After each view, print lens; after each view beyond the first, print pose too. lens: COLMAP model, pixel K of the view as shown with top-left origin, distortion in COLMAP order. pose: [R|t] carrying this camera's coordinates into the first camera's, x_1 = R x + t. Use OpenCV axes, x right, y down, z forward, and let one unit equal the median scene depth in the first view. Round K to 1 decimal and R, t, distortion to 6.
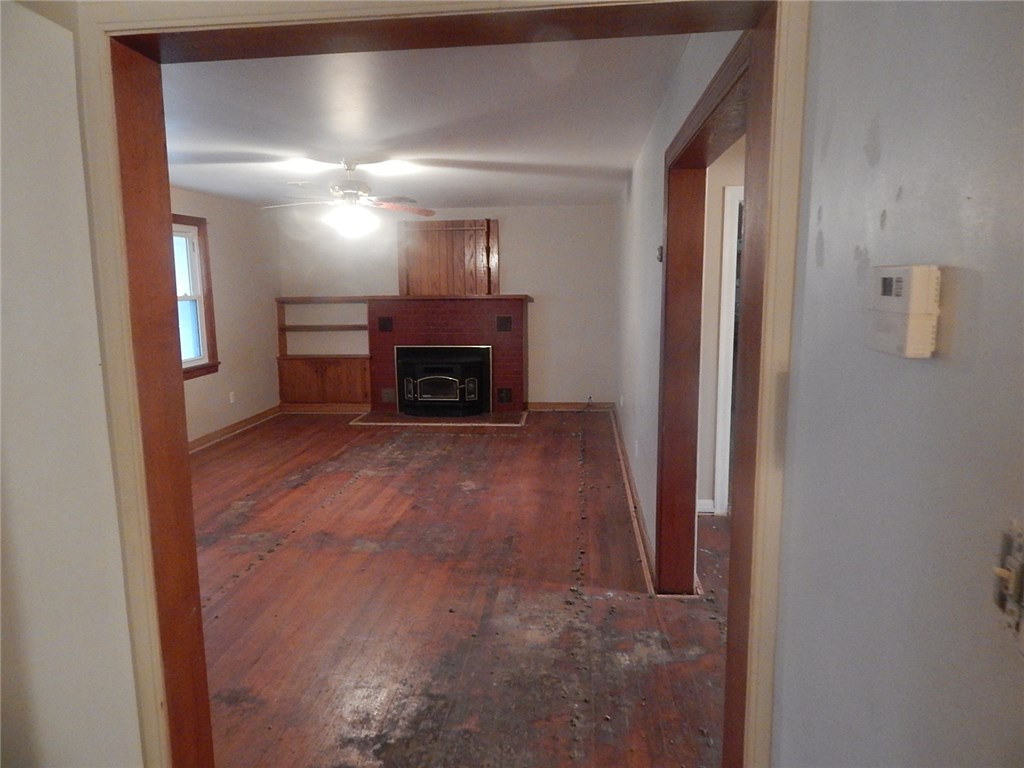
lens RADIAL K [[682.4, 0, 516.3], [0, 682.4, 381.9], [0, 0, 1]] dist [-0.003855, -0.001130]
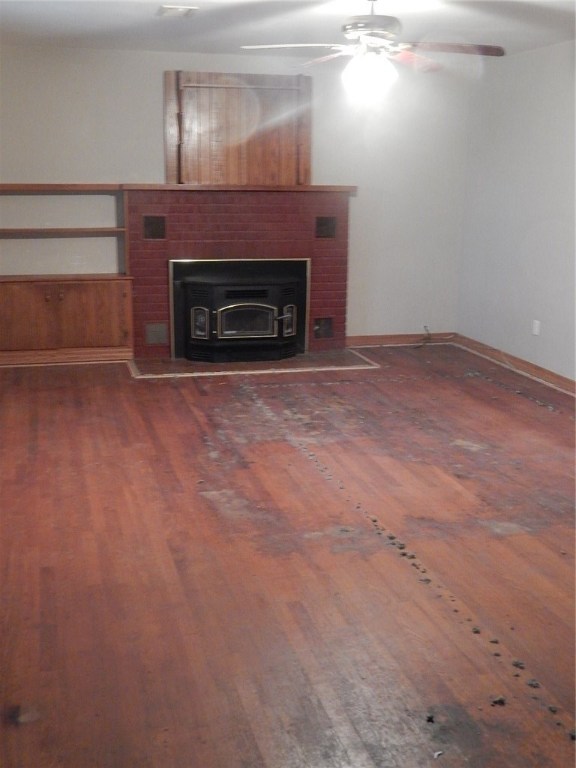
lens RADIAL K [[978.6, 0, 287.9], [0, 978.6, 385.5], [0, 0, 1]] dist [0.002799, 0.000000]
pose [[0.939461, -0.053241, 0.338494, -0.416421], [0.028083, 0.996495, 0.078795, -0.002118], [-0.341503, -0.064519, 0.937664, 0.046586]]
